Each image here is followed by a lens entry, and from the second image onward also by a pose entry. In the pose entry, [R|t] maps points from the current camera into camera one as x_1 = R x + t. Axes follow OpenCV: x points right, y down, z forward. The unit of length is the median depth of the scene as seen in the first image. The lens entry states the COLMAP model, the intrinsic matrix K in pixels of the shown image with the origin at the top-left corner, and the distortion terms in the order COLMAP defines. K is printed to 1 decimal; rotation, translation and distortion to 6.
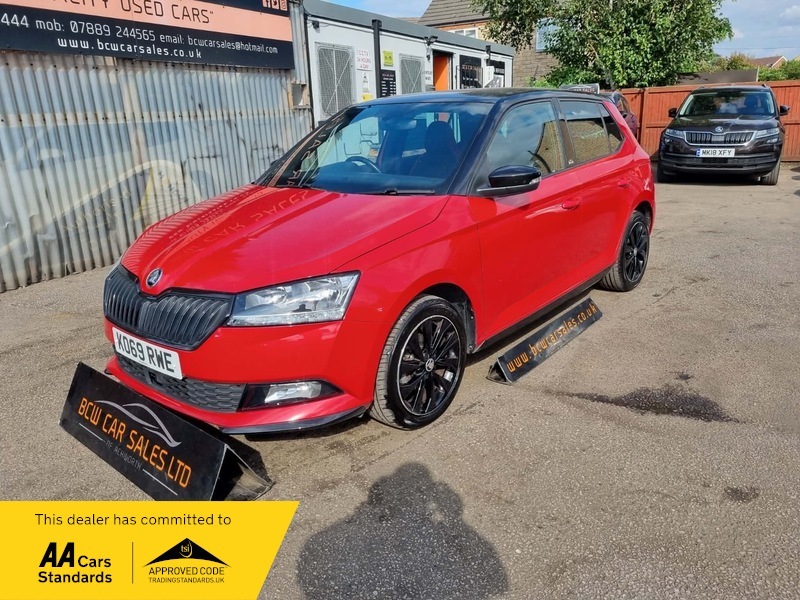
lens RADIAL K [[607.1, 0, 404.7], [0, 607.1, 287.4], [0, 0, 1]] dist [0.055739, -0.046881]
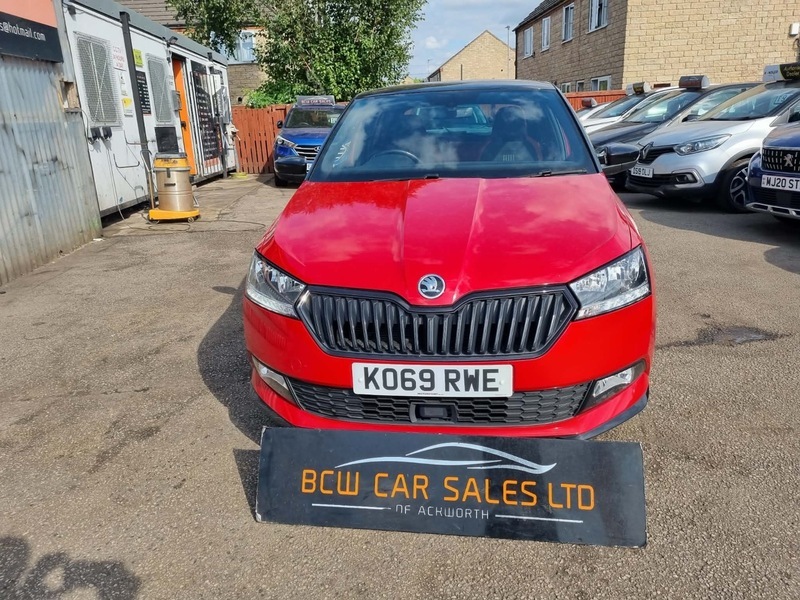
lens RADIAL K [[607.1, 0, 404.7], [0, 607.1, 287.4], [0, 0, 1]] dist [0.055739, -0.046881]
pose [[0.840510, -0.143719, 0.522386, -0.252324], [0.158023, 0.987283, 0.017364, -0.009918], [-0.518238, 0.067955, 0.852532, 0.097116]]
